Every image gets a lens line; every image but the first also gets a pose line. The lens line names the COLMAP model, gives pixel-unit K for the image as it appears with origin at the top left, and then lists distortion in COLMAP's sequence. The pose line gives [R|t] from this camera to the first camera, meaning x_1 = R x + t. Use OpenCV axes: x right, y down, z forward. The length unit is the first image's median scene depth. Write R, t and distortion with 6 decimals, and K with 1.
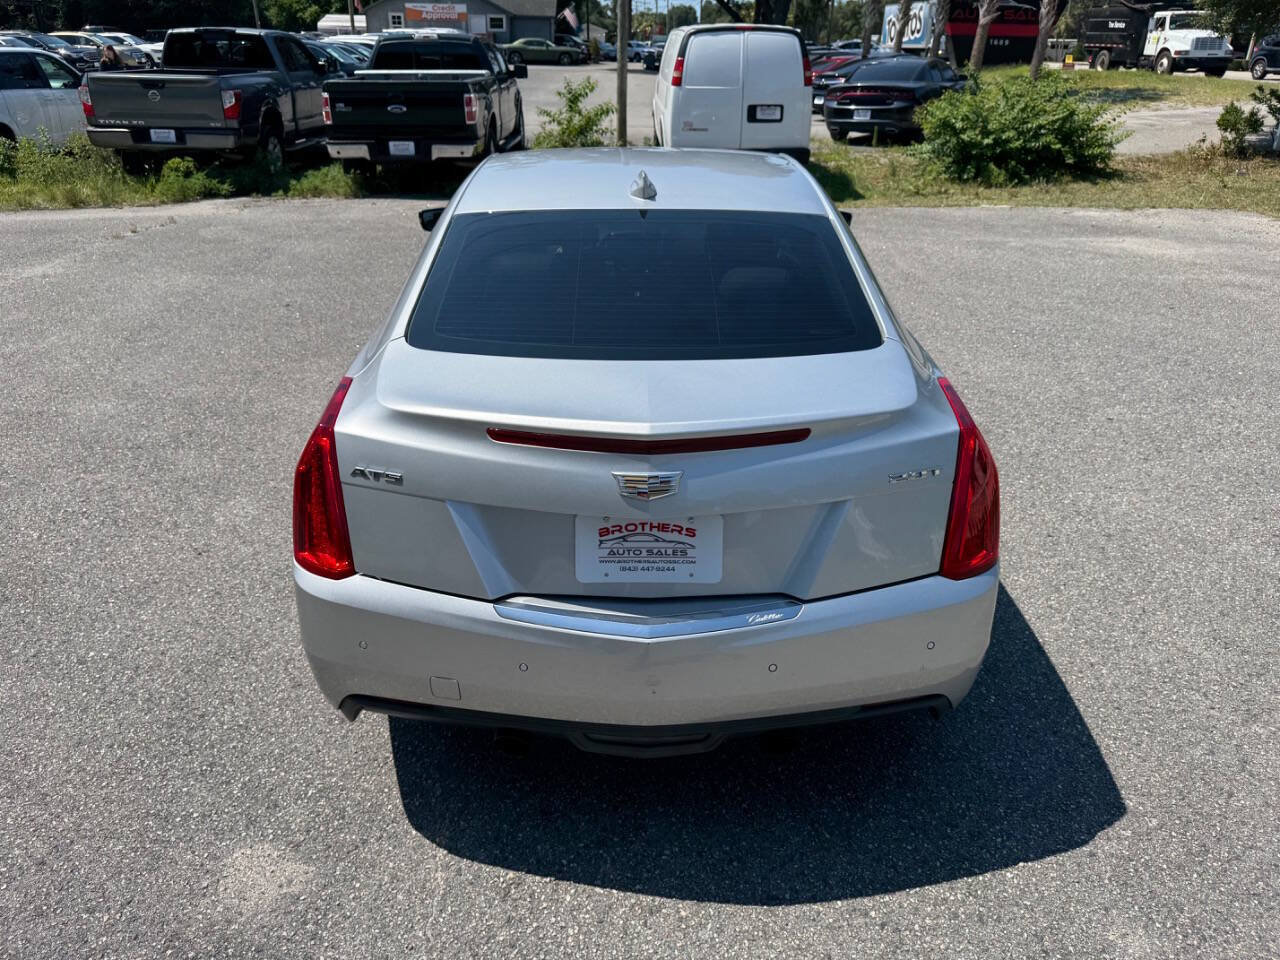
lens RADIAL K [[925.4, 0, 637.4], [0, 925.4, 473.0], [0, 0, 1]] dist [0.007954, -0.012637]
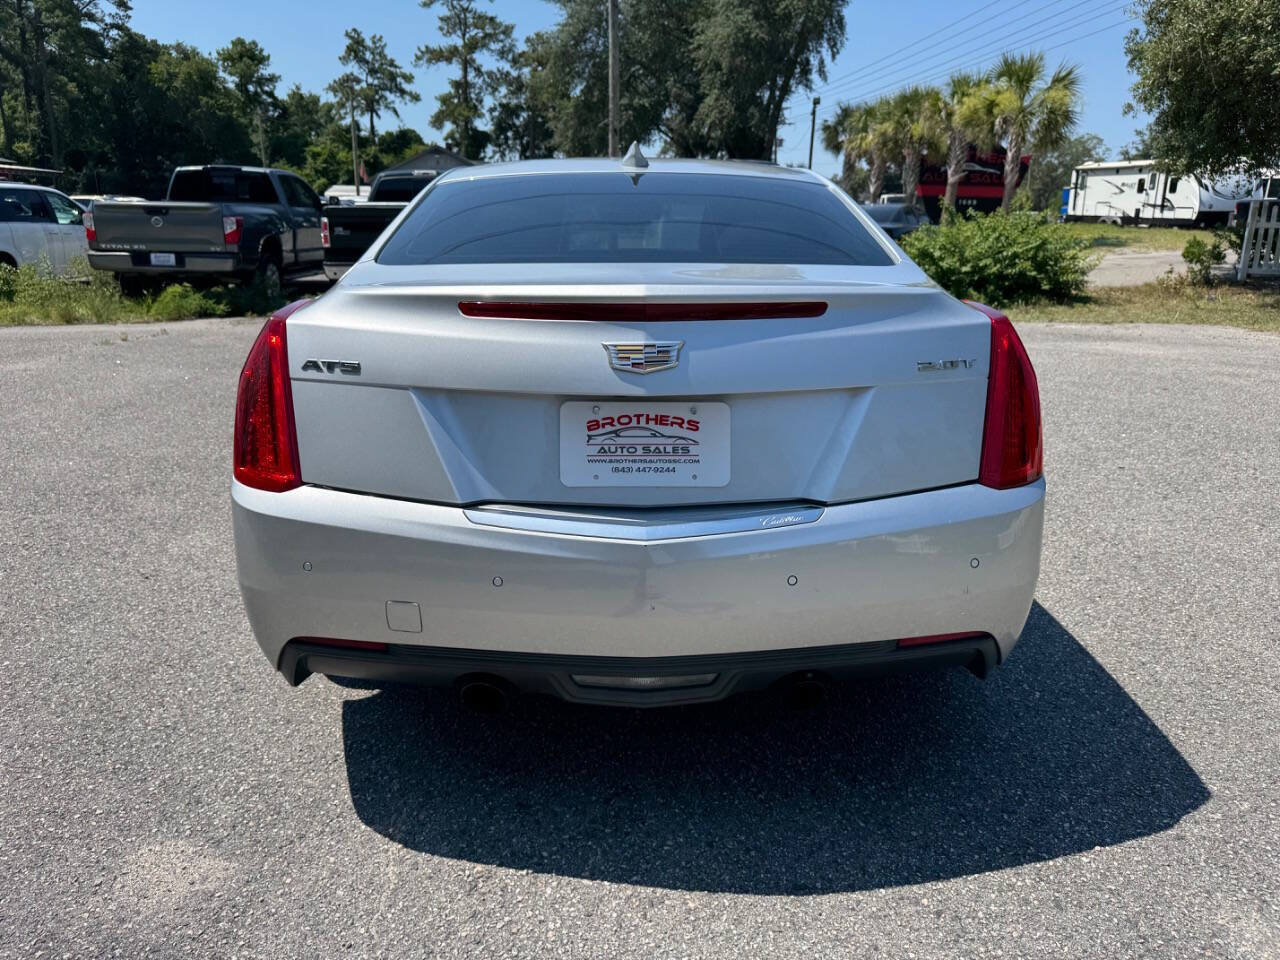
lens RADIAL K [[923.0, 0, 645.8], [0, 923.0, 480.7], [0, 0, 1]] dist [0.003981, -0.007830]
pose [[0.999816, -0.005749, 0.018287, -0.002334], [0.008569, 0.987394, -0.158052, 0.206397], [-0.017148, 0.158179, 0.987261, 0.128493]]
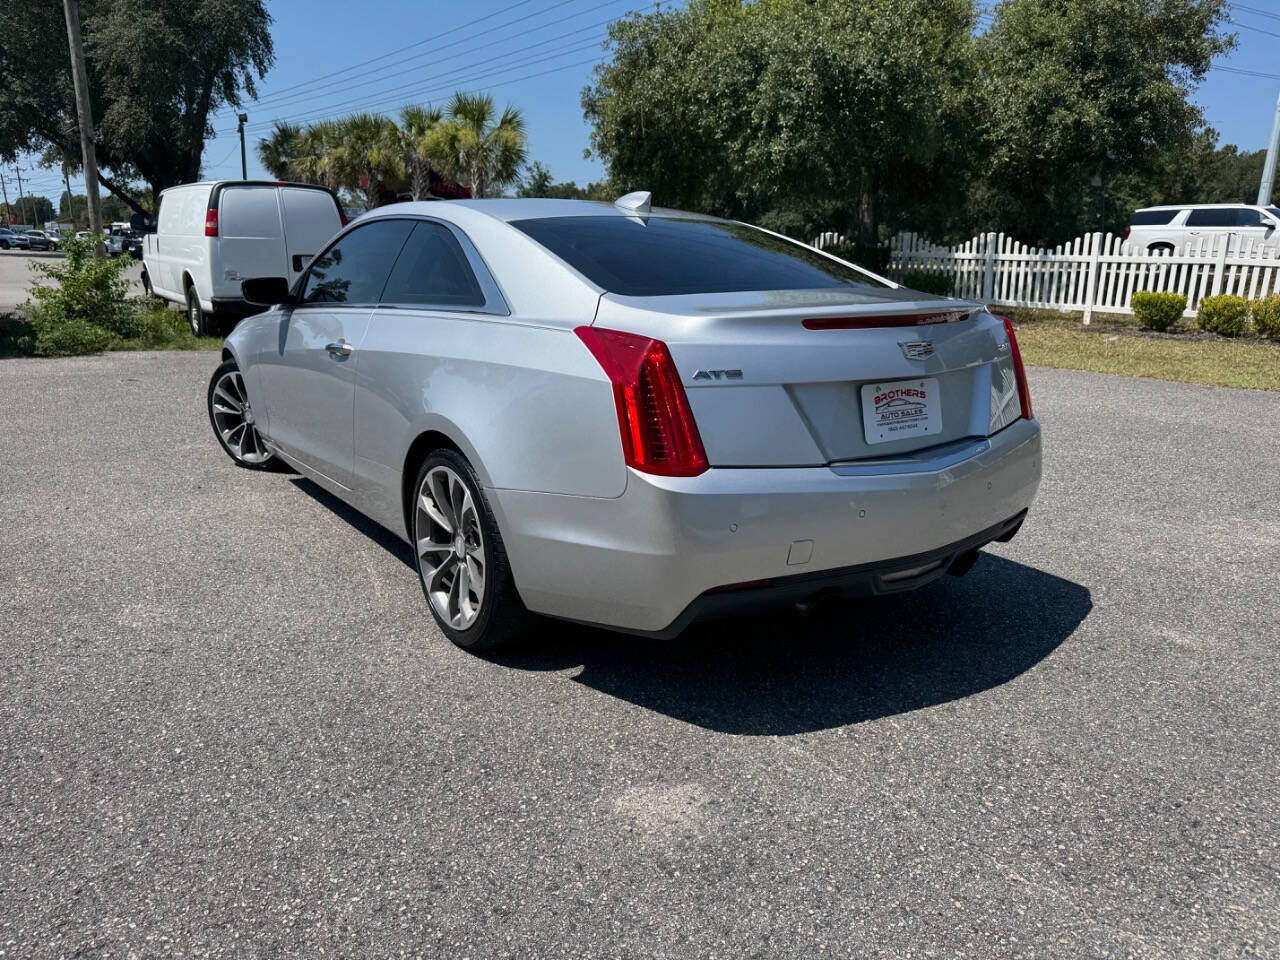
lens RADIAL K [[909.5, 0, 646.0], [0, 909.5, 493.6], [0, 0, 1]] dist [0.004617, -0.009744]
pose [[0.814089, -0.142729, 0.562927, -0.822551], [0.233066, 0.968139, -0.091584, 0.185462], [-0.531920, 0.205756, 0.821417, 0.149509]]
